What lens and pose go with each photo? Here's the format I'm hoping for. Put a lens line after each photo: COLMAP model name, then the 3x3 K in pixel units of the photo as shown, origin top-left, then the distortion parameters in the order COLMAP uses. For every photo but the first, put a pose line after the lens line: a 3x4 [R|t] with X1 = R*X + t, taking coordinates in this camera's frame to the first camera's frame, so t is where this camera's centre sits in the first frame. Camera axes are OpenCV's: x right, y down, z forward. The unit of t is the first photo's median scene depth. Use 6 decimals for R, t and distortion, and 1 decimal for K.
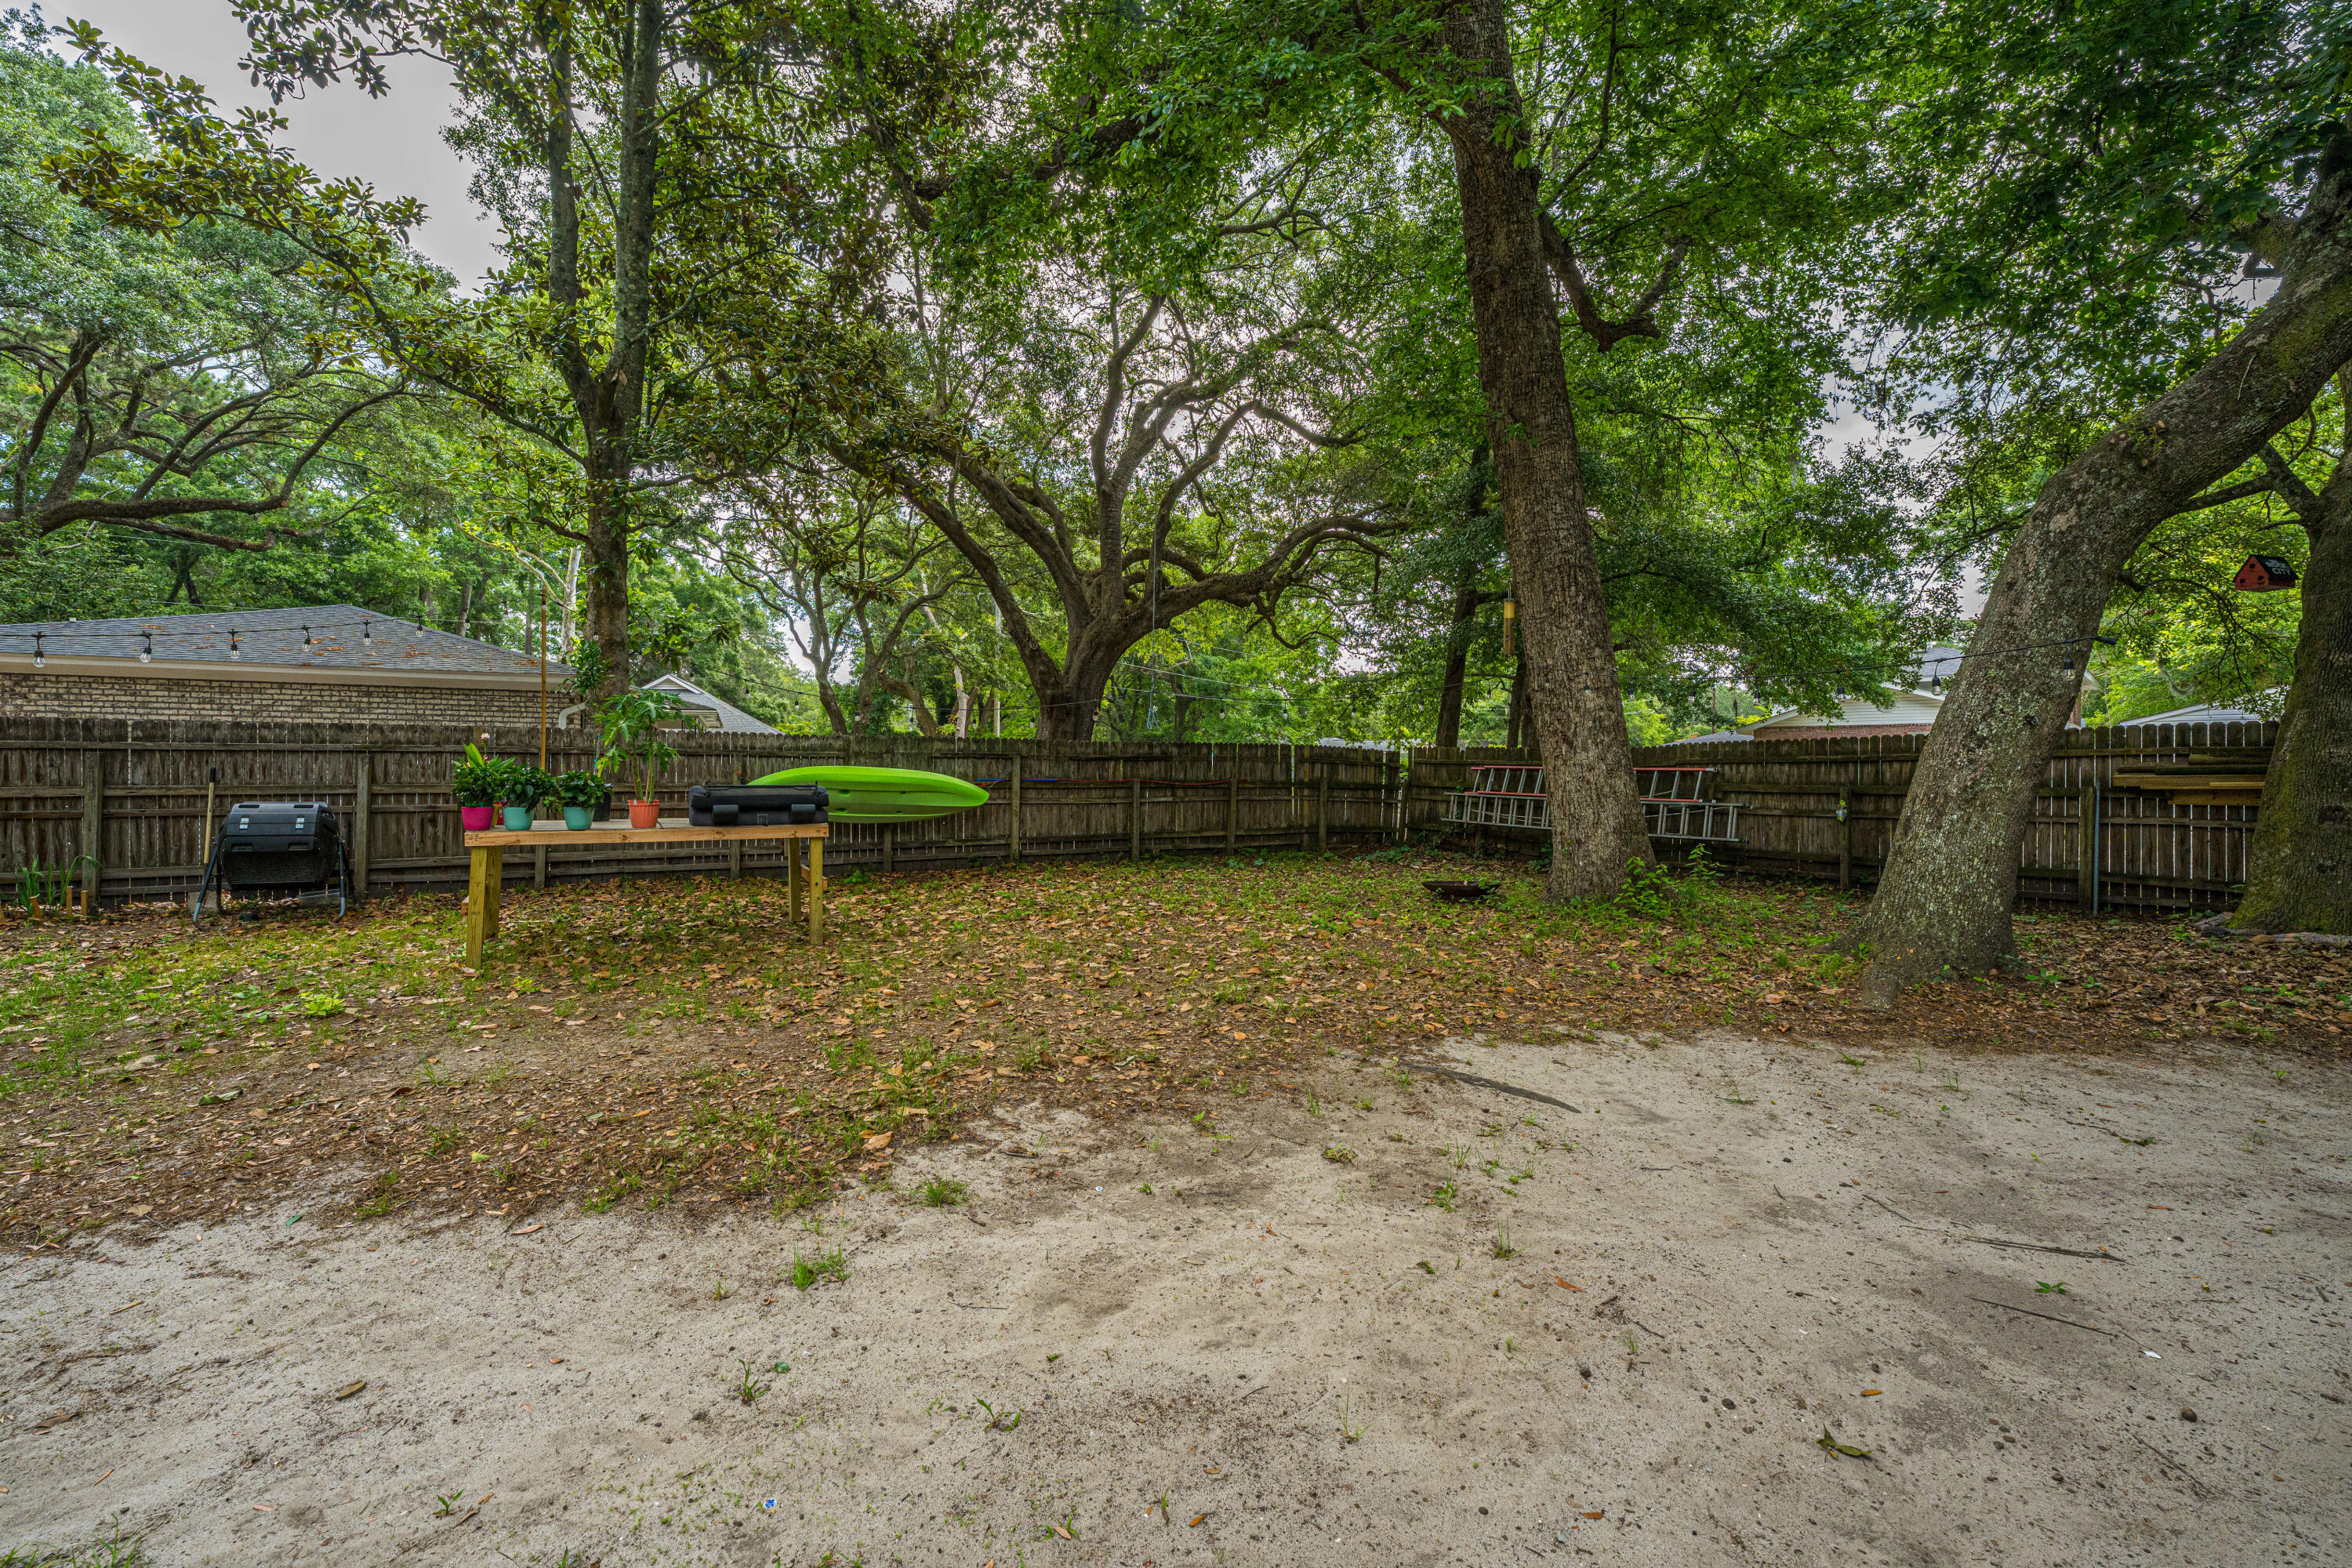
lens RADIAL K [[963.5, 0, 1171.2], [0, 963.5, 757.4], [0, 0, 1]] dist [-0.001936, 0.000321]
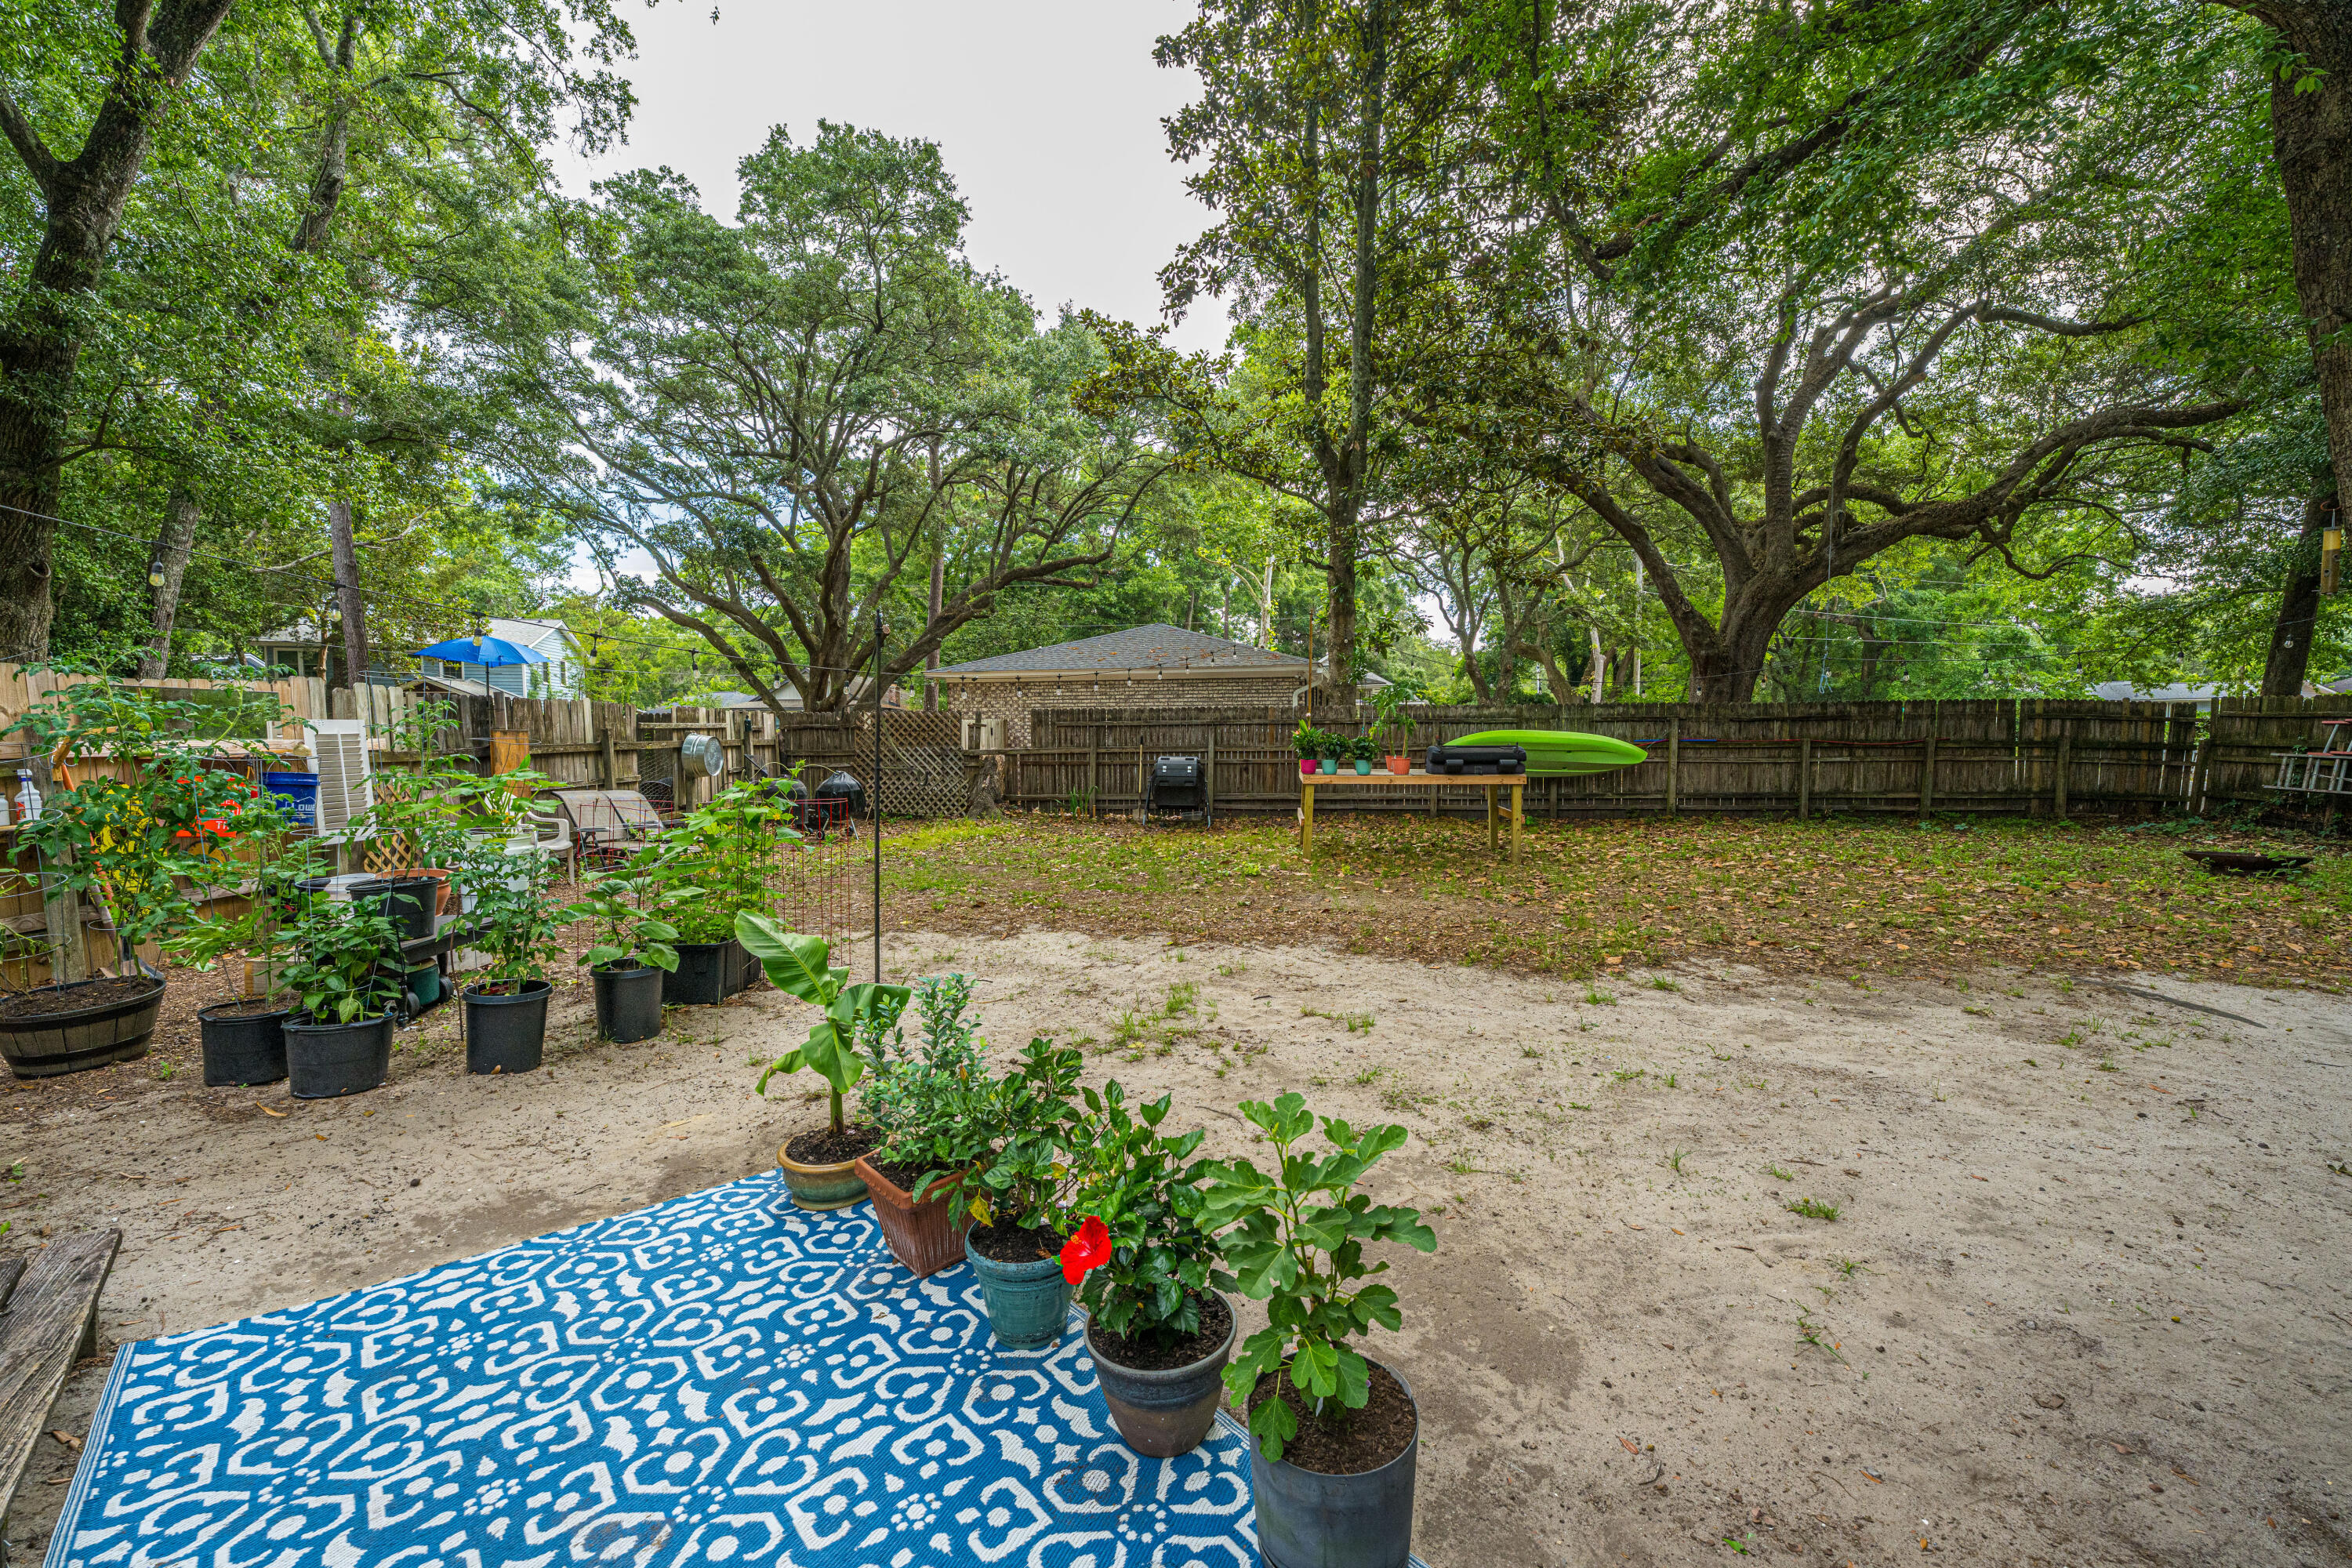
lens RADIAL K [[938.7, 0, 1170.4], [0, 938.7, 780.2], [0, 0, 1]] dist [0.000247, 0.000116]
pose [[0.807527, 0.019610, -0.589504, 0.007532], [0.018970, 0.998067, 0.059186, -0.006051], [0.589525, -0.058978, 0.805594, -0.213234]]
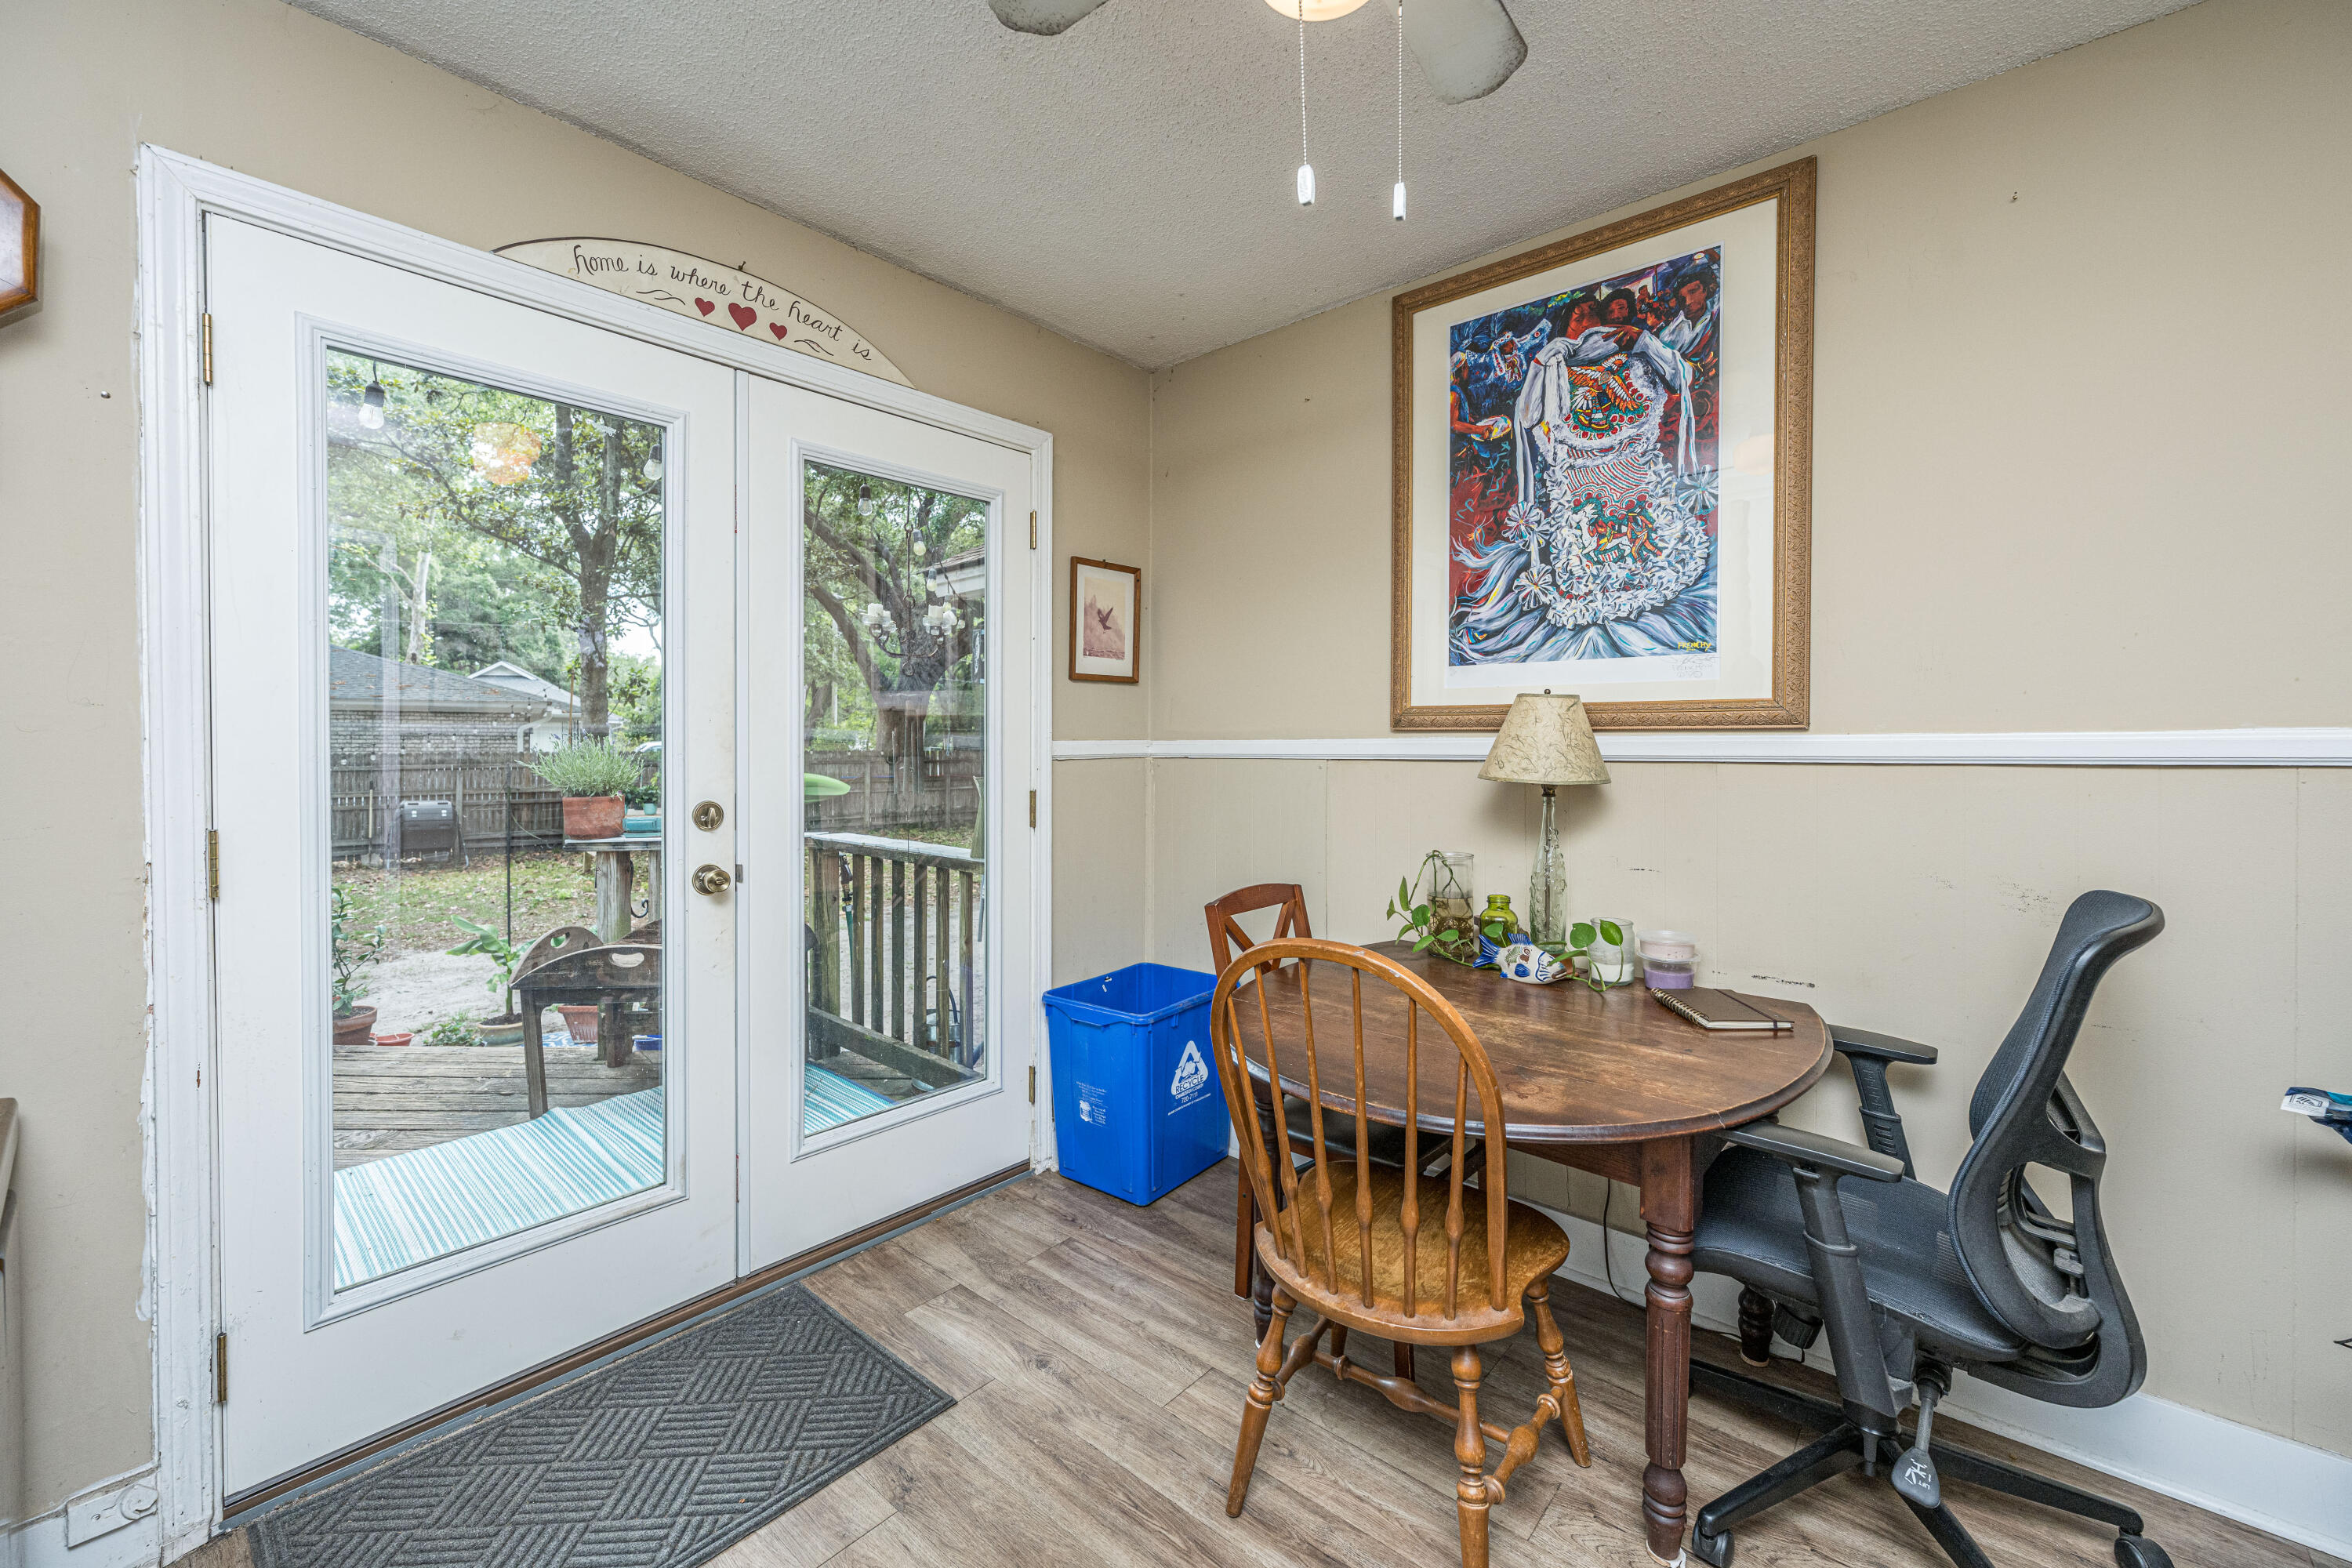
lens RADIAL K [[948.2, 0, 1184.2], [0, 948.2, 766.8], [0, 0, 1]] dist [0.000008, -0.000023]
pose [[0.982744, -0.006047, 0.184871, 0.063875], [-0.001432, 0.999187, 0.040295, -0.059359], [-0.184965, -0.039864, 0.981936, -0.639816]]
